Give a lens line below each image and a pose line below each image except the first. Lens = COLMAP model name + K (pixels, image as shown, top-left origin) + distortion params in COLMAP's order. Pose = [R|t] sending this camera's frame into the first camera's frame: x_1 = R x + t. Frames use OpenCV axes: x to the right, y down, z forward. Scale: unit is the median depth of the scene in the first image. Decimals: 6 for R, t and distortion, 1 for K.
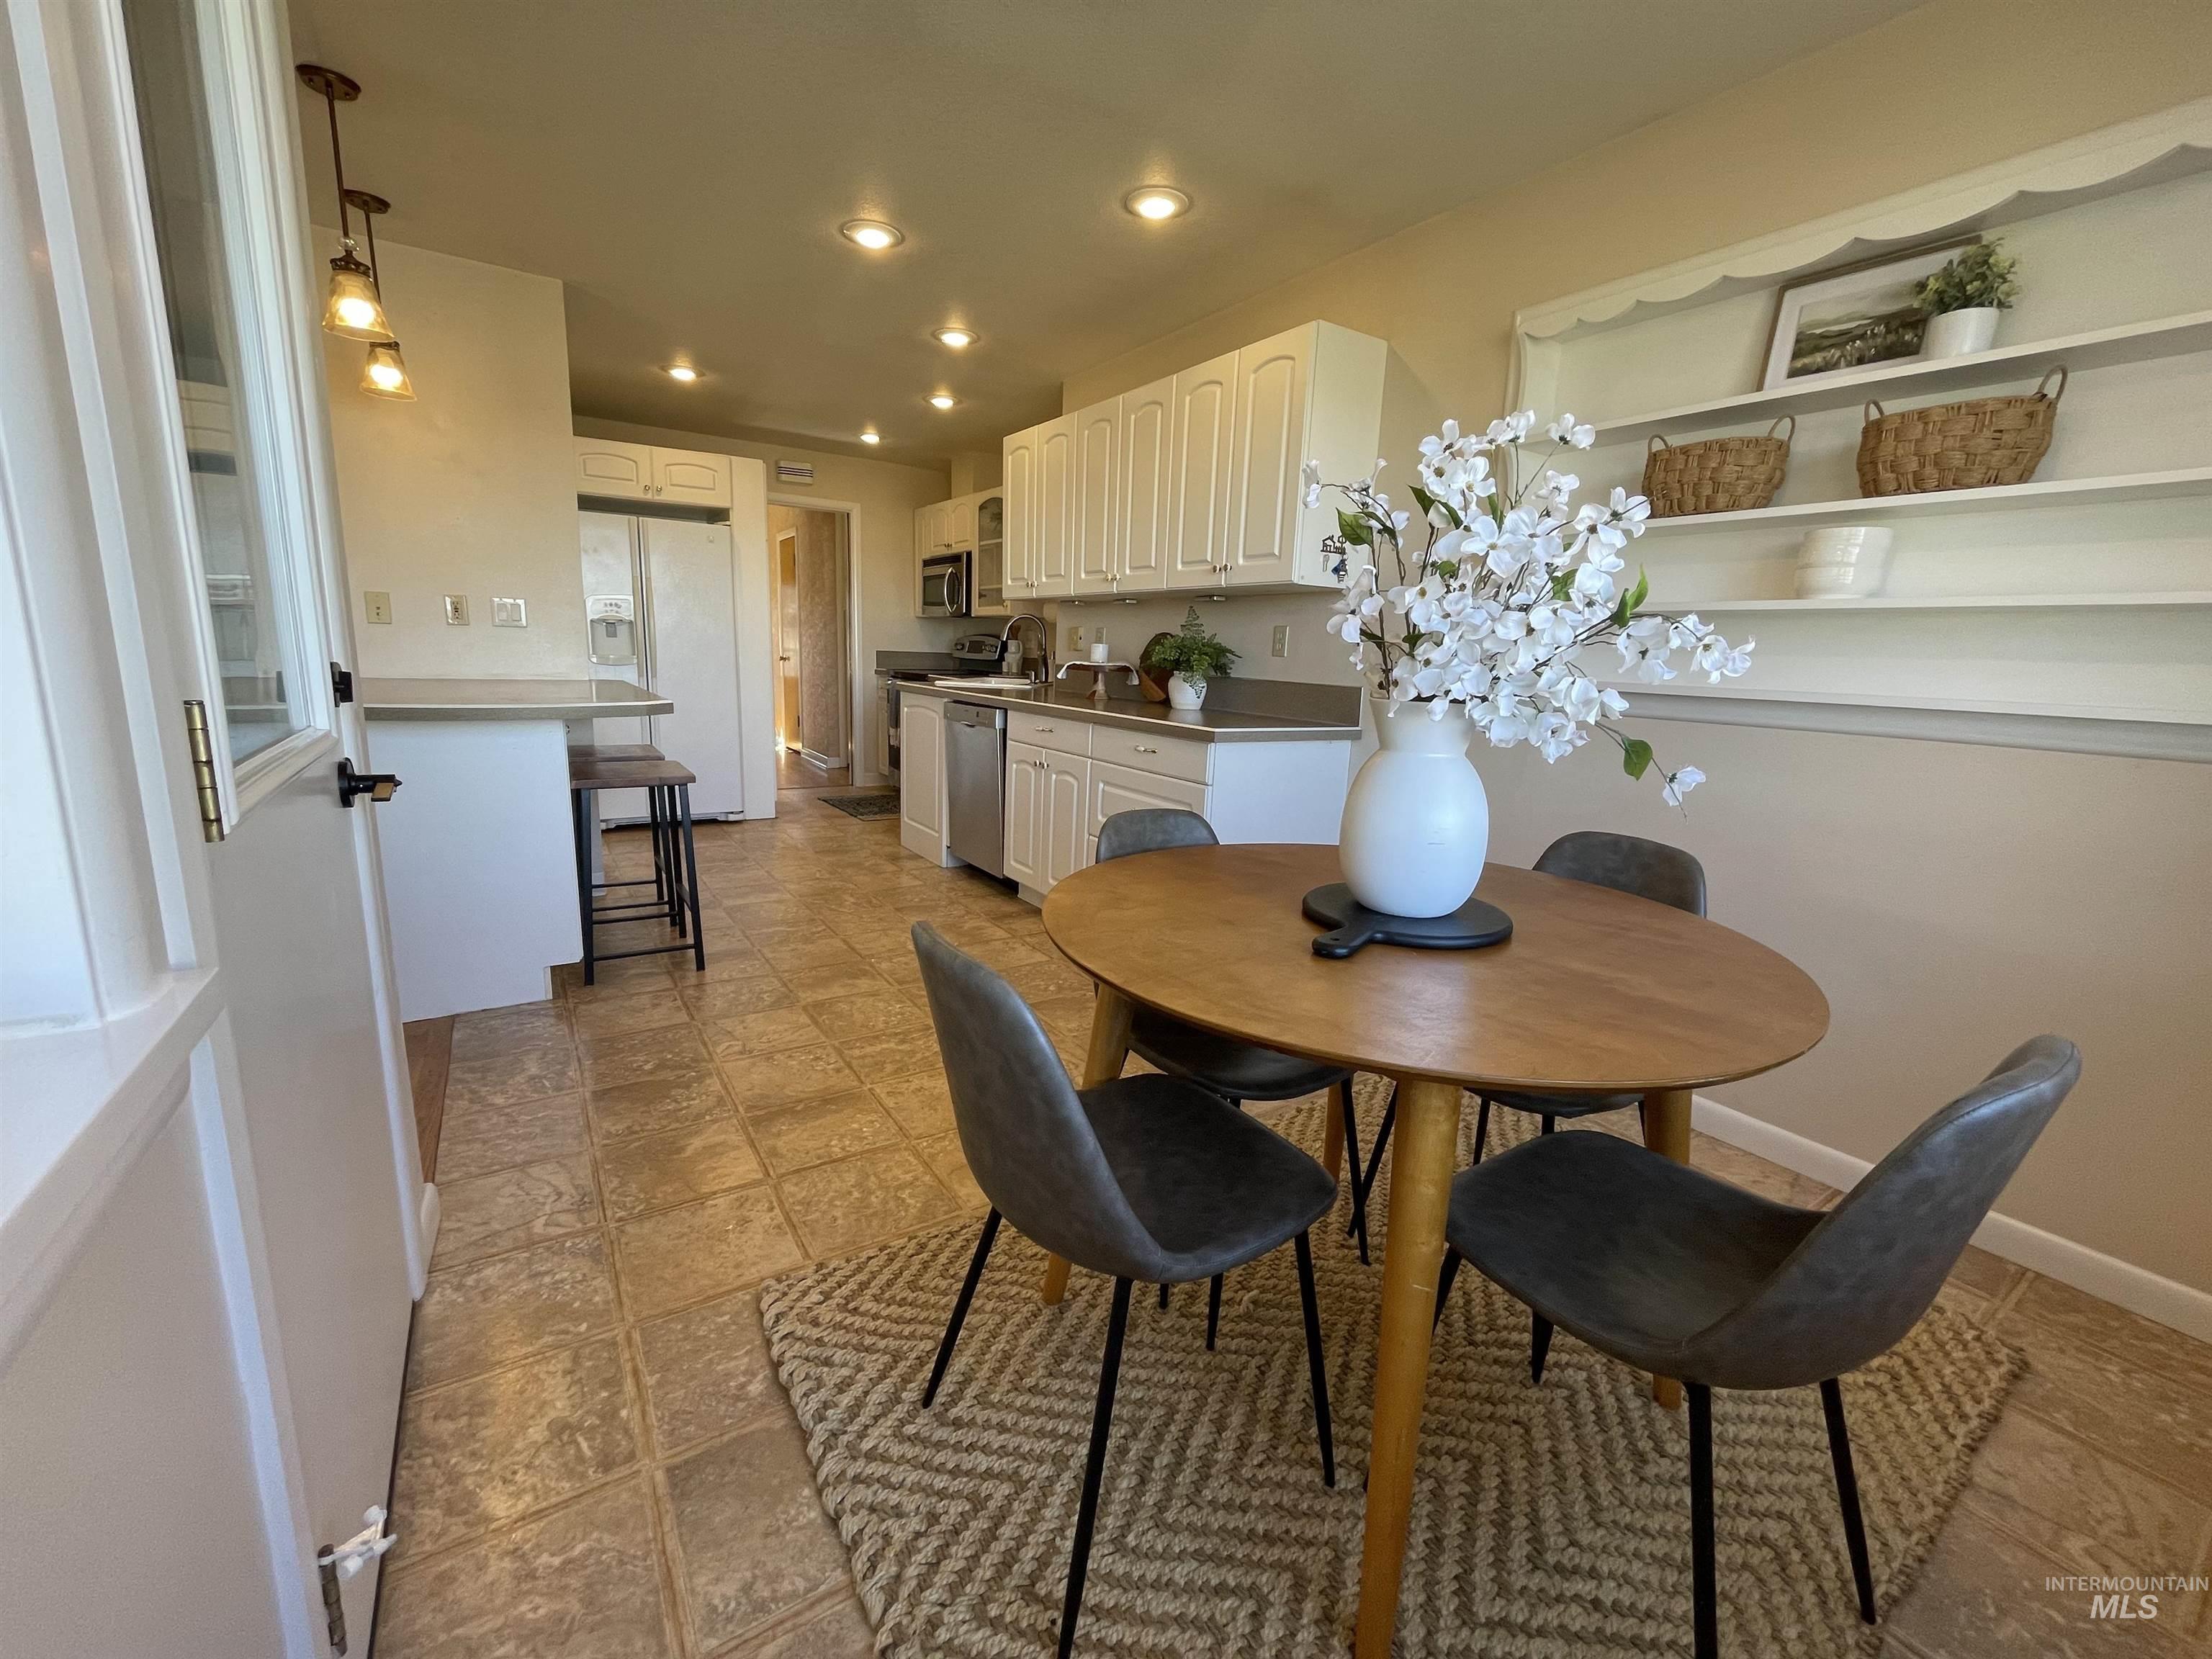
lens RADIAL K [[893.9, 0, 1106.0], [0, 893.9, 829.5], [0, 0, 1]] dist [0.000450, 0.000206]
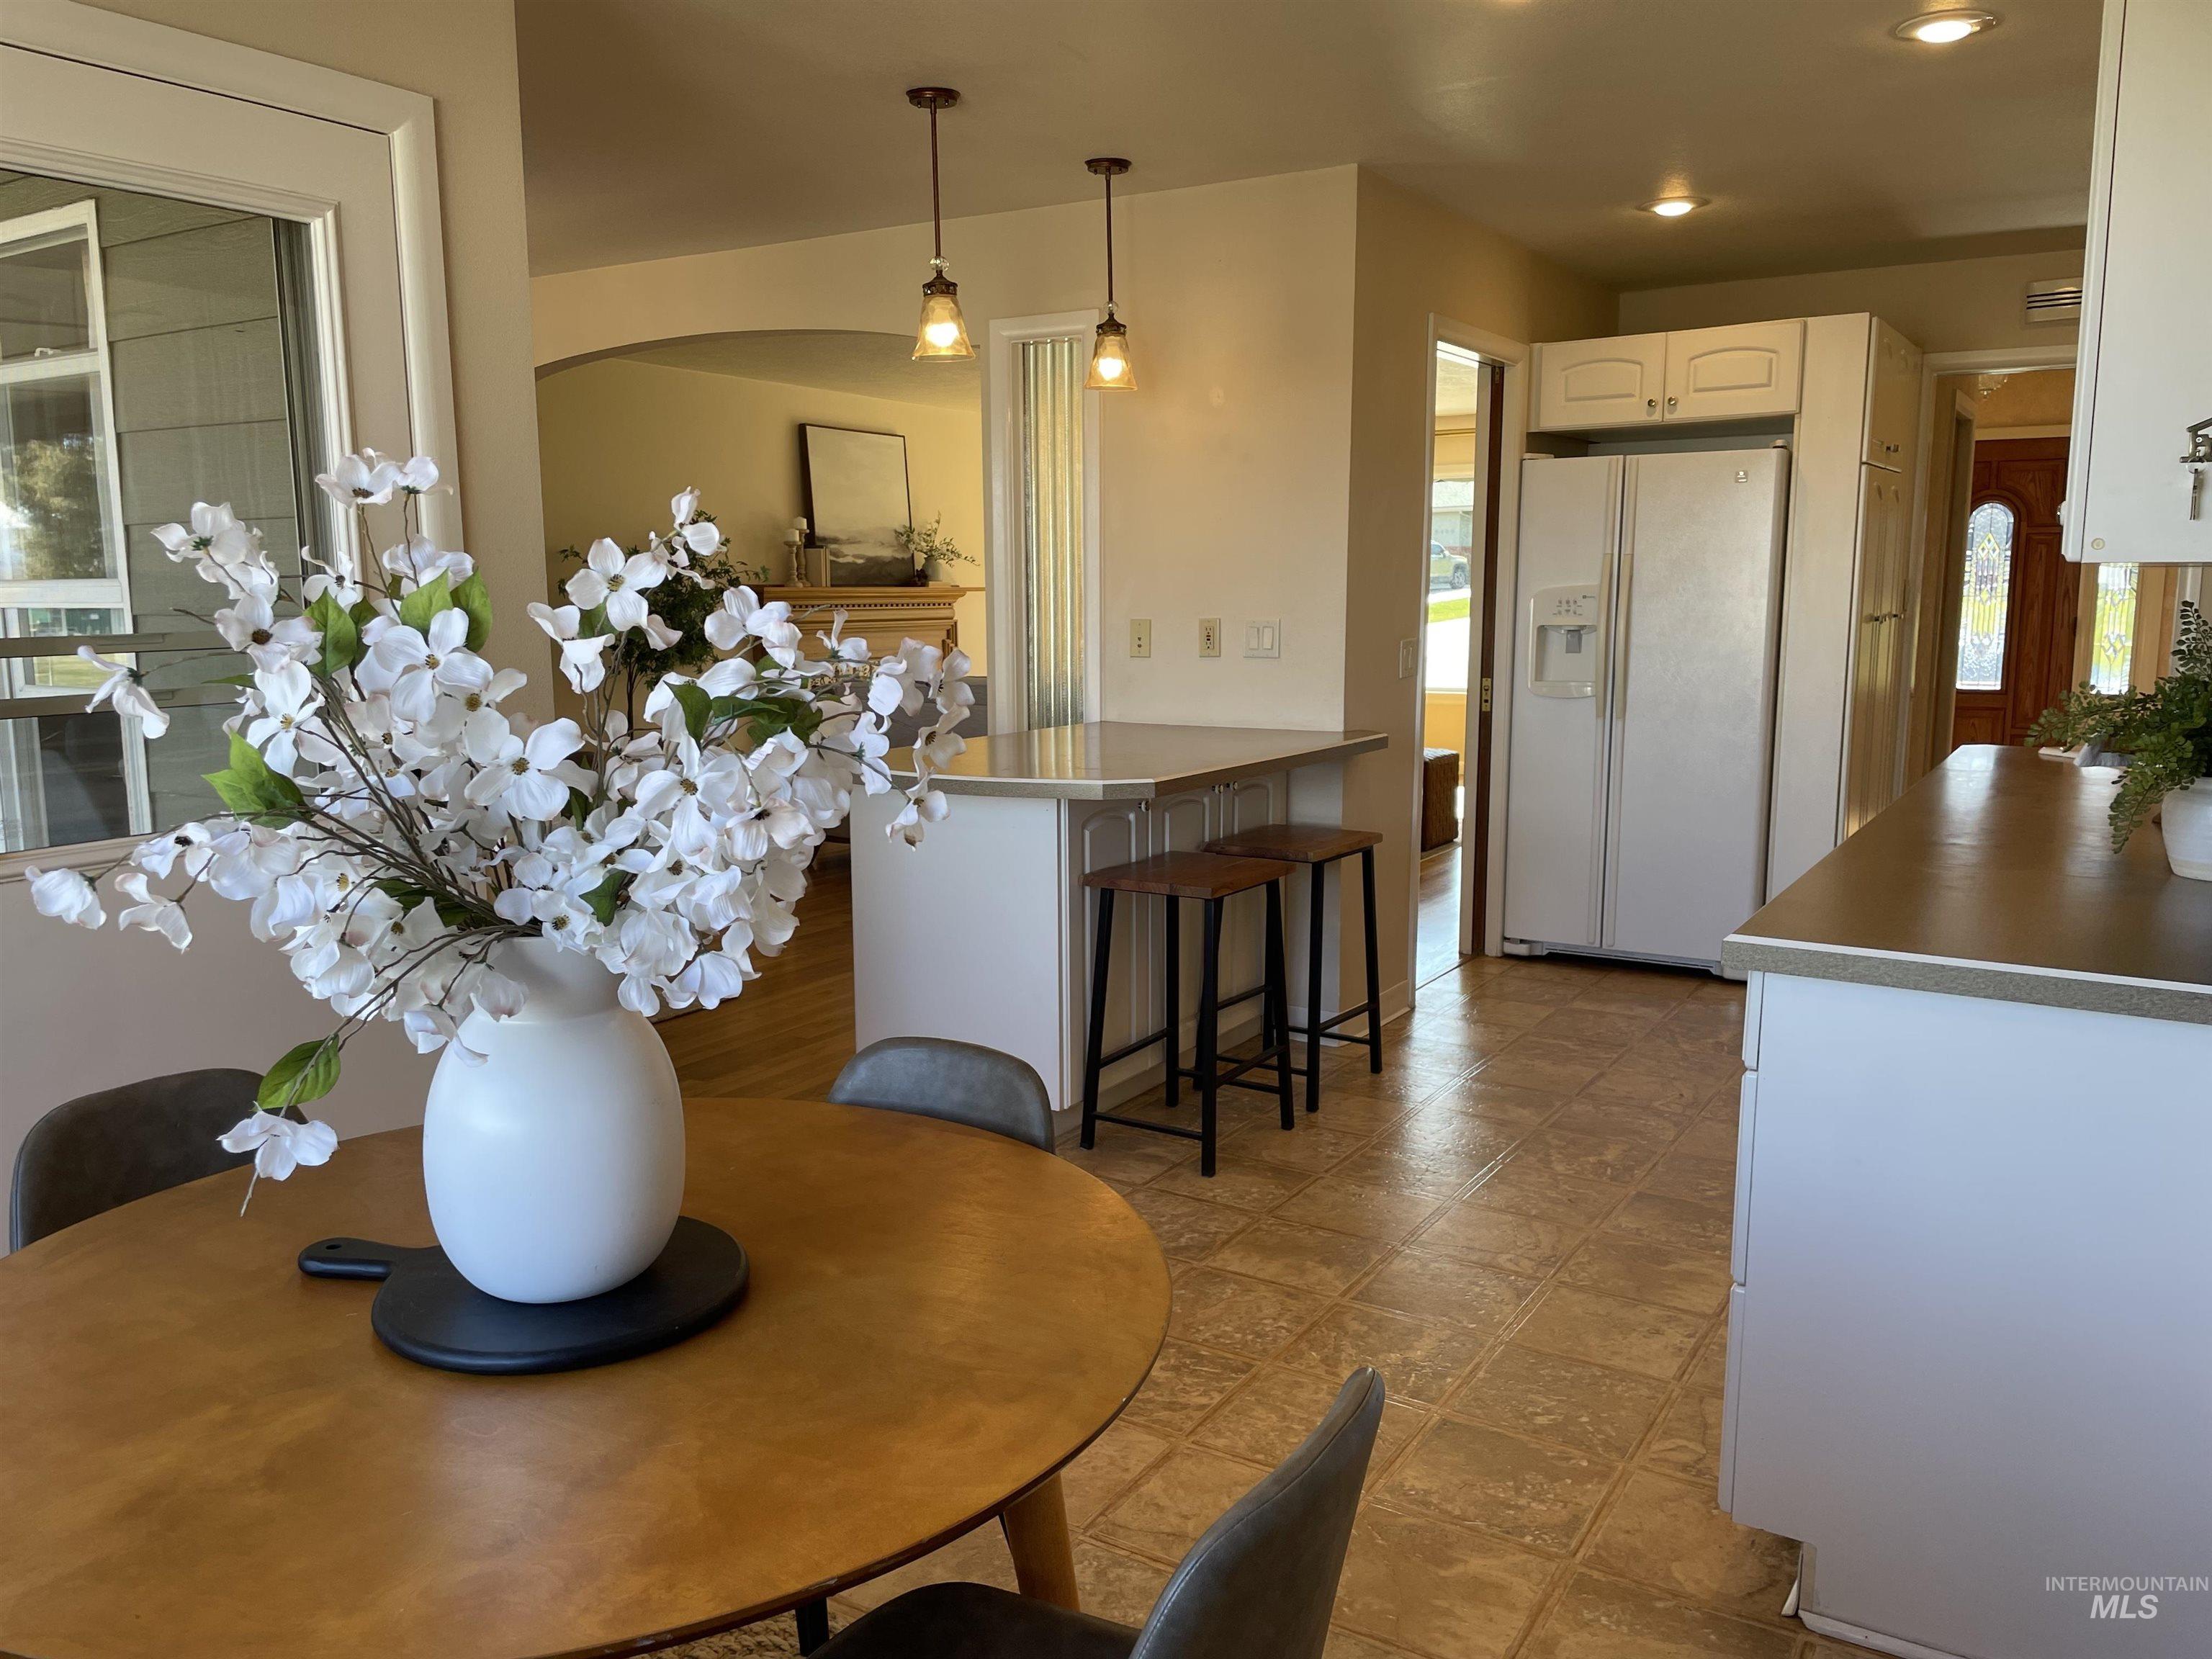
lens RADIAL K [[1683.9, 0, 1106.0], [0, 1683.9, 829.5], [0, 0, 1]] dist [0.118236, -0.152642]
pose [[0.401787, 0.084177, -0.911856, 0.512788], [-0.155601, 0.987561, 0.022604, -0.090510], [0.902416, 0.132804, 0.409887, 0.309656]]
